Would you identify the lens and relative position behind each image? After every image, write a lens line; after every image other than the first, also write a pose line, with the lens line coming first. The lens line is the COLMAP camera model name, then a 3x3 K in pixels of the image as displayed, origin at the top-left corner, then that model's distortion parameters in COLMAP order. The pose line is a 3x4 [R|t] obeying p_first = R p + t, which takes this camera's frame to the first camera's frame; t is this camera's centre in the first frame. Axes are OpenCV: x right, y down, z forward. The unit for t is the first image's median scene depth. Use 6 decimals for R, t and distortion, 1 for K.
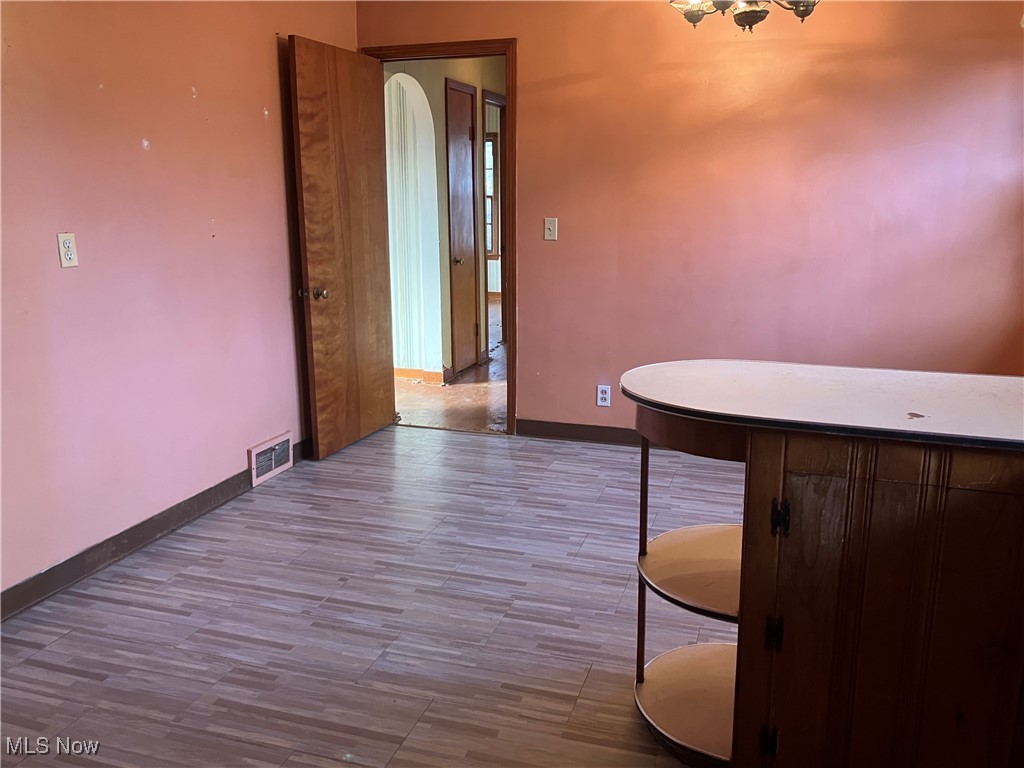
lens RADIAL K [[848.8, 0, 515.6], [0, 848.8, 382.7], [0, 0, 1]] dist [0.048170, -0.038376]
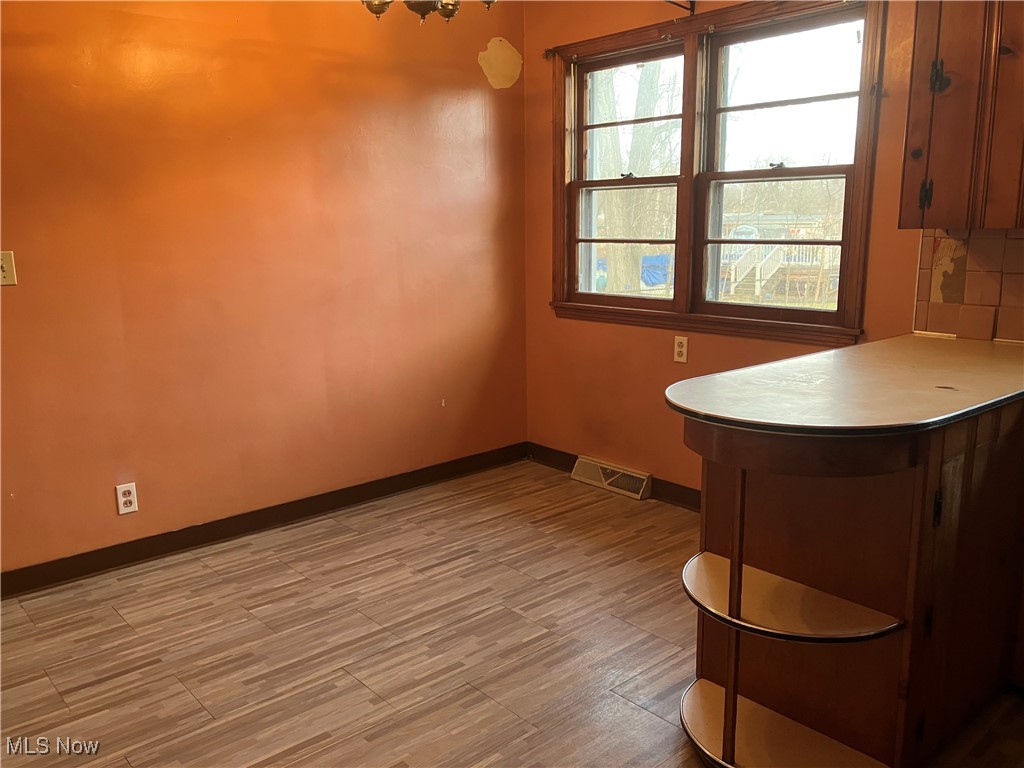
lens RADIAL K [[848.8, 0, 508.2], [0, 848.8, 379.7], [0, 0, 1]] dist [0.048170, -0.038376]
pose [[0.495140, -0.162135, 0.853551, -0.369654], [0.196428, 0.977885, 0.071806, -0.078364], [-0.846317, 0.132107, 0.516038, 0.394235]]
